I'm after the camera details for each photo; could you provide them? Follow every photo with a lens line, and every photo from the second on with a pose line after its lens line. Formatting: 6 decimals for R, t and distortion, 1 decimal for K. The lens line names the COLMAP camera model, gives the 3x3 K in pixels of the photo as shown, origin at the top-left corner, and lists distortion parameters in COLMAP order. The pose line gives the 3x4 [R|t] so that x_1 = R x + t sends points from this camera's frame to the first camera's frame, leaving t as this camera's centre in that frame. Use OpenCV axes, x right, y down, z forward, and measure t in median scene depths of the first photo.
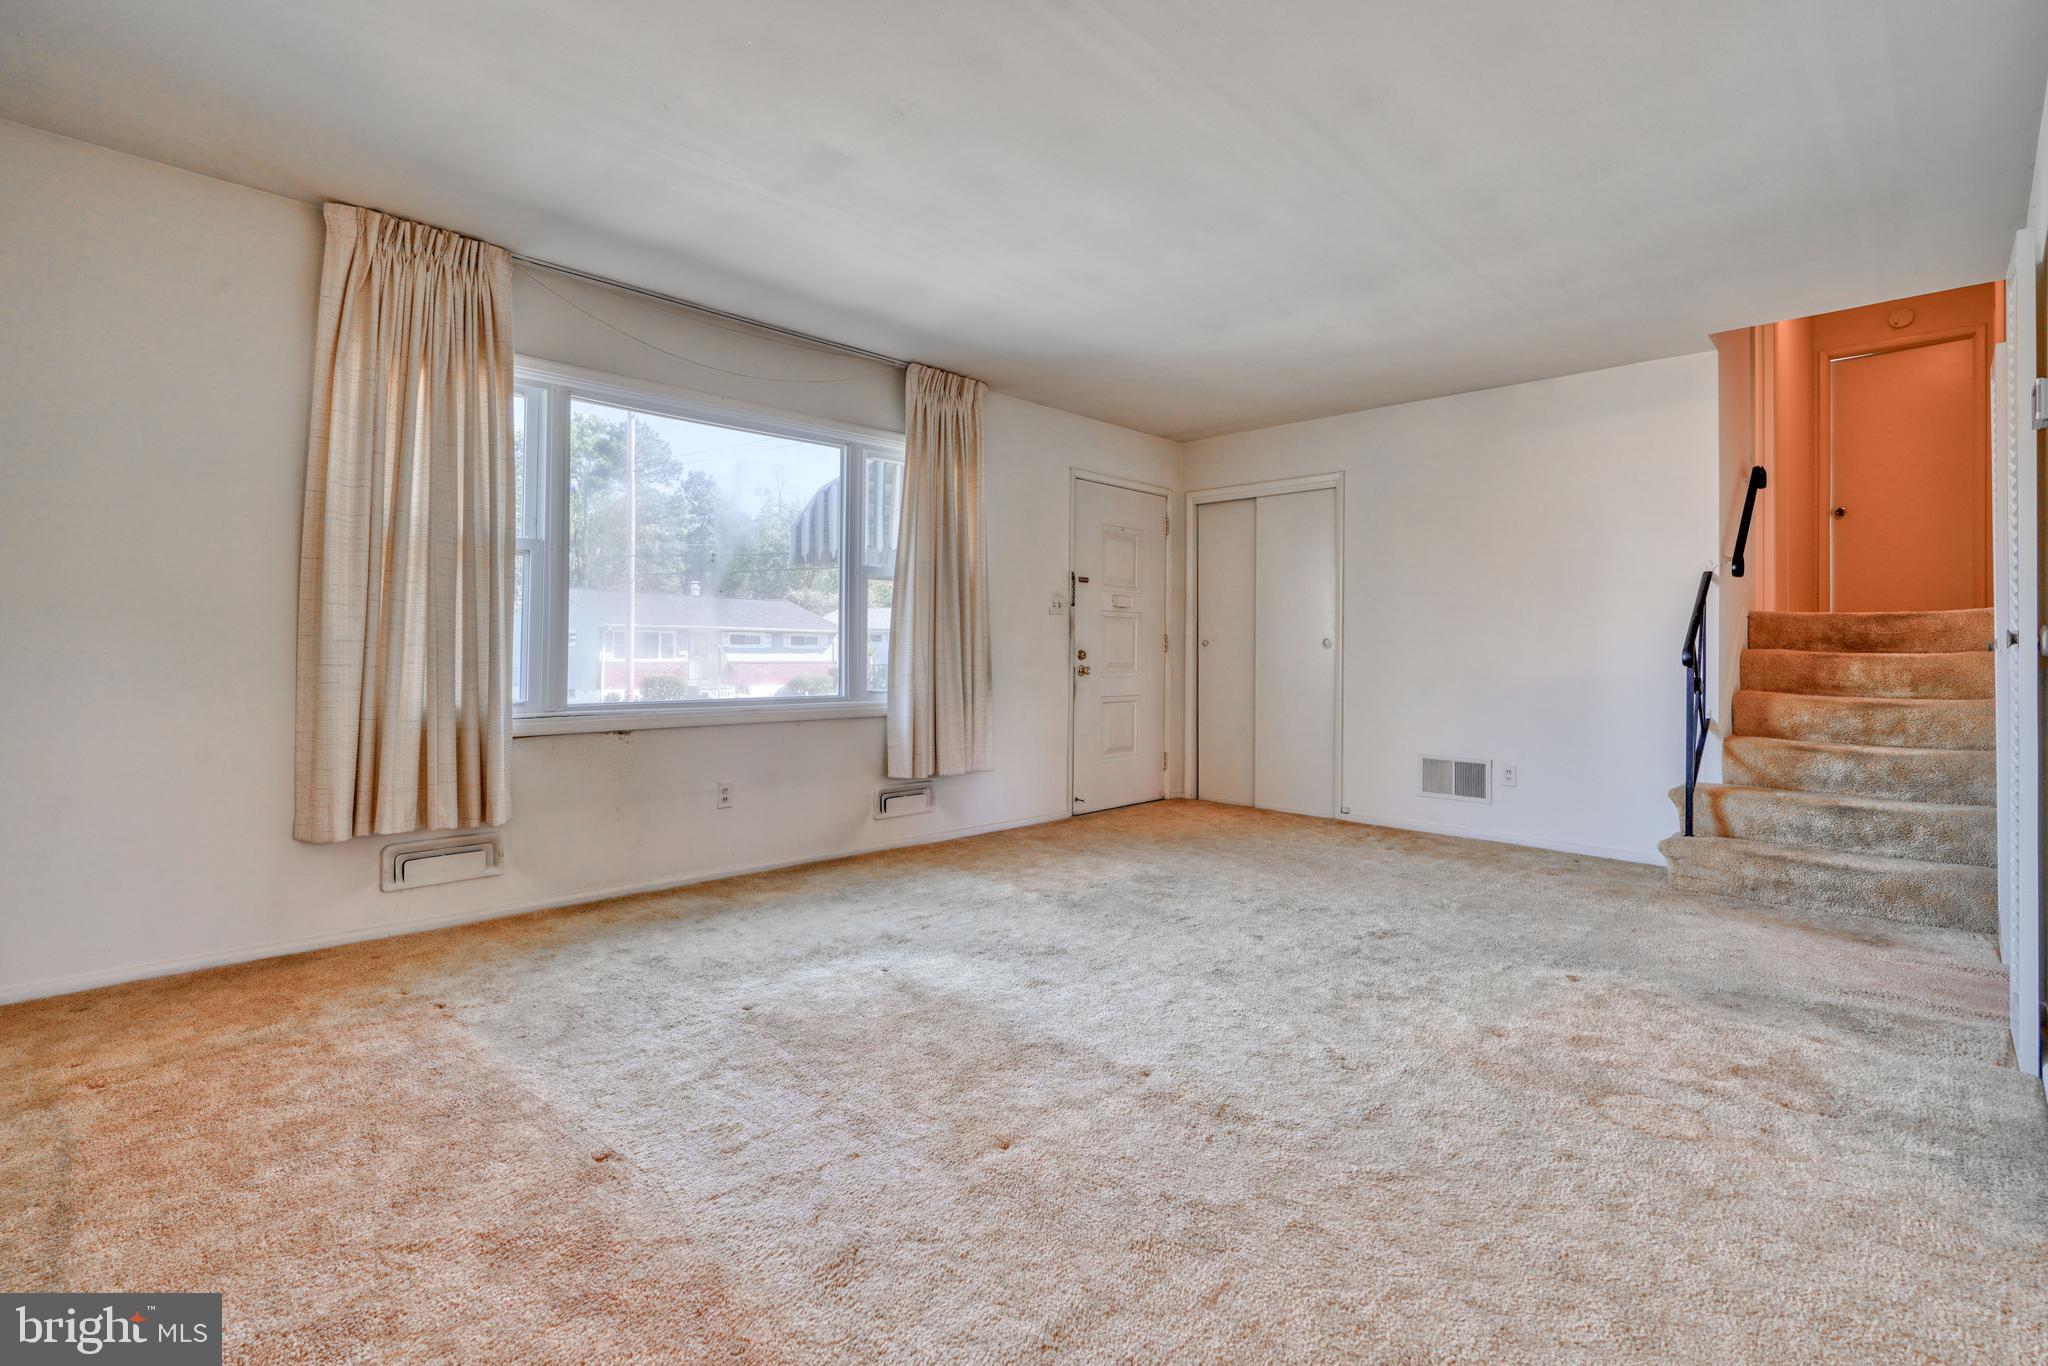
lens RADIAL K [[959.7, 0, 1020.5], [0, 959.7, 633.2], [0, 0, 1]] dist [-0.013152, 0.007778]
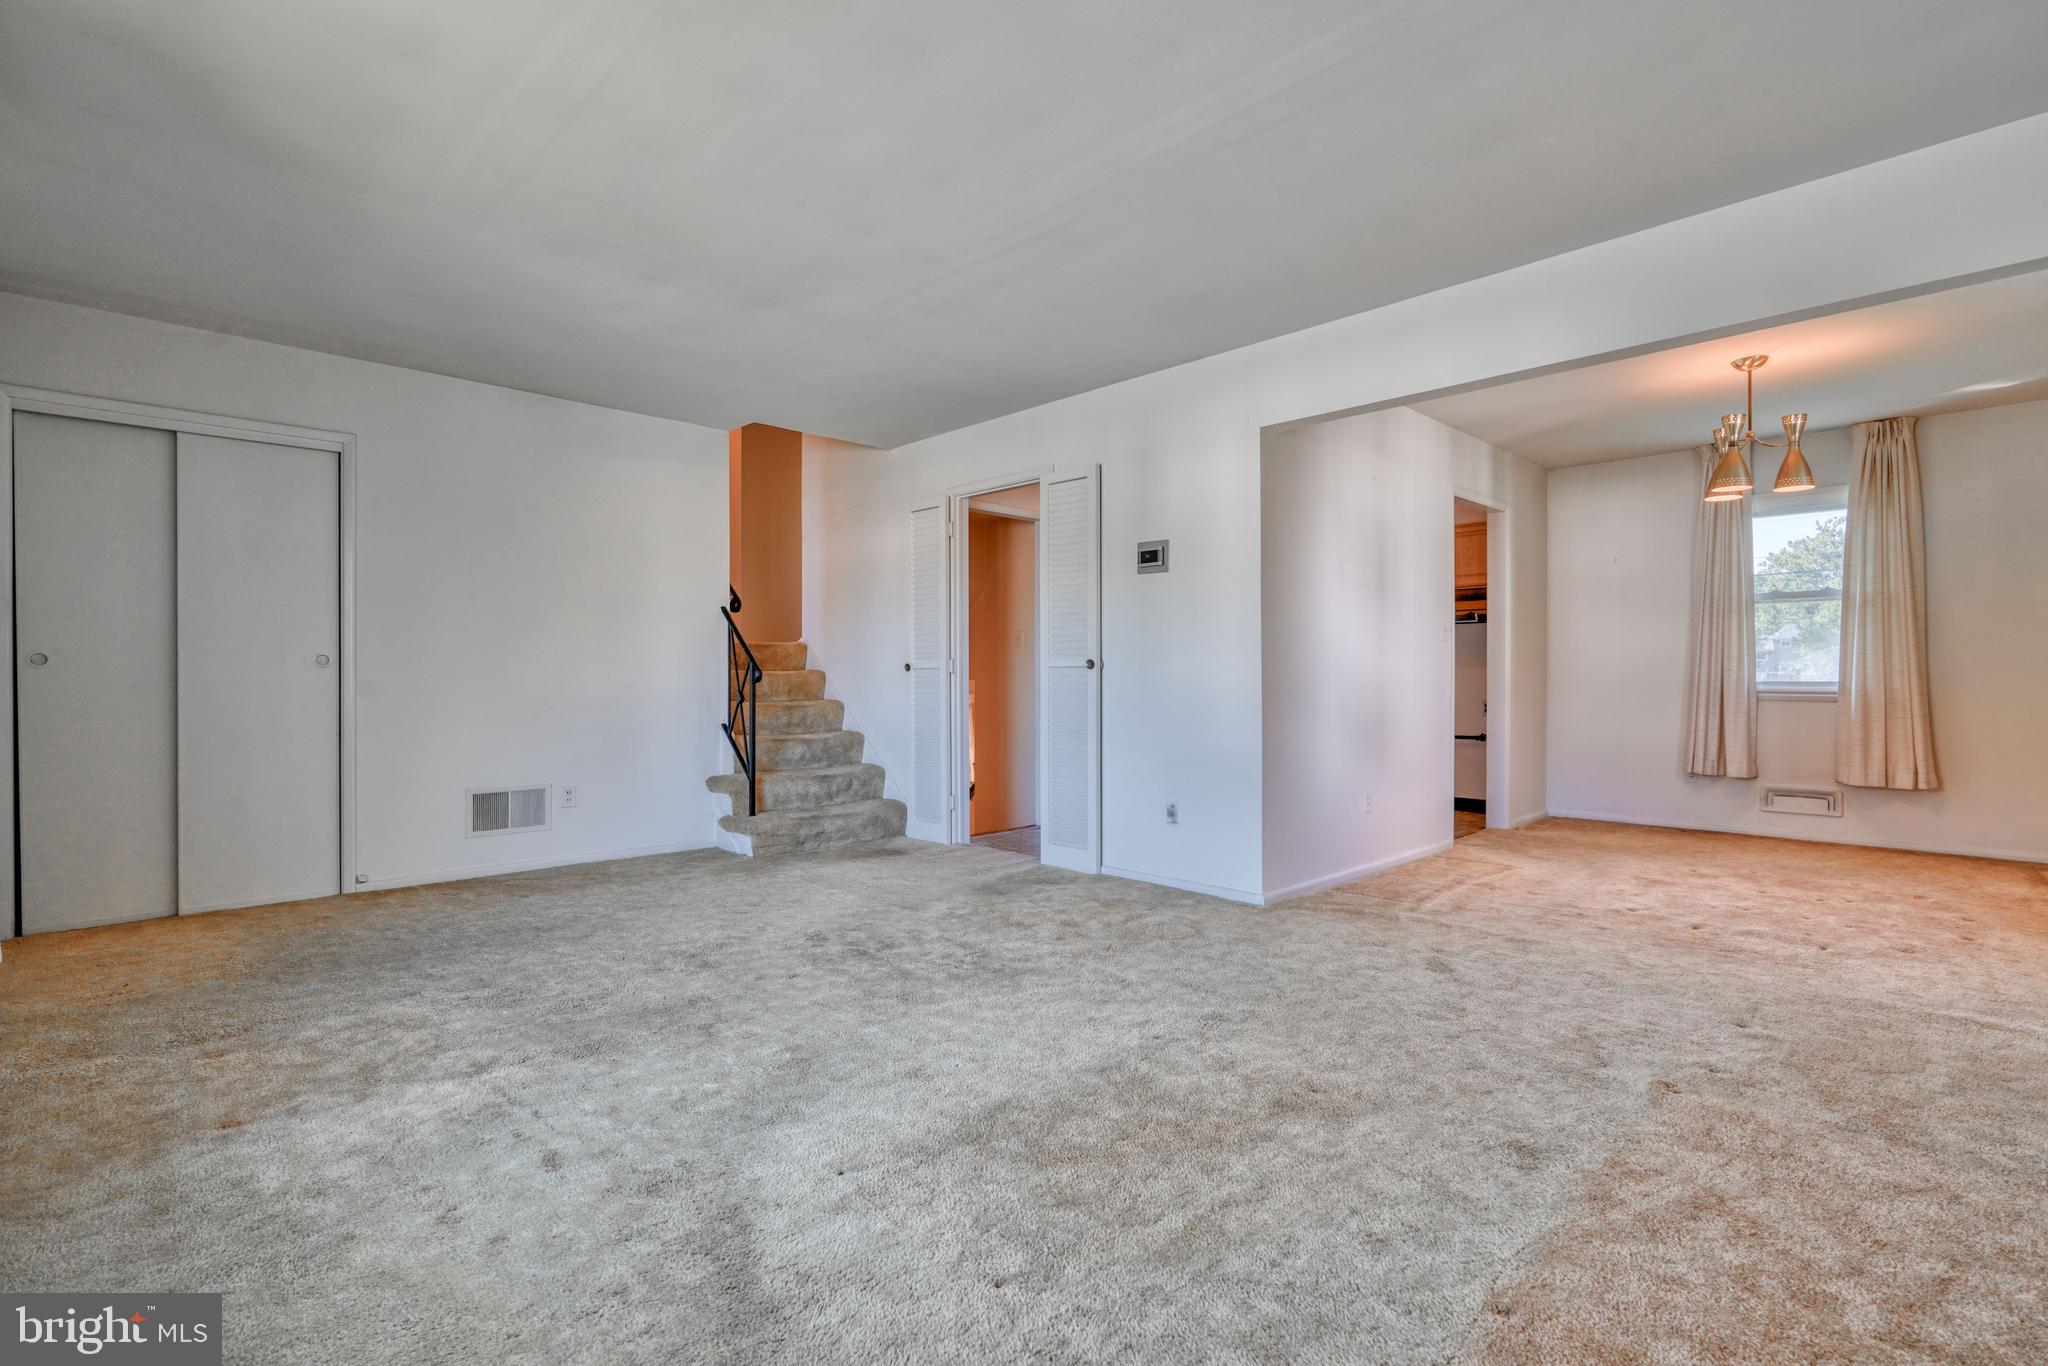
lens RADIAL K [[935.2, 0, 1031.1], [0, 935.2, 657.4], [0, 0, 1]] dist [-0.015132, 0.007686]
pose [[0.013206, 0.012693, 0.999832, -0.586475], [-0.017746, 0.999765, -0.012458, 0.011960], [-0.999755, -0.017579, 0.013428, 0.672647]]
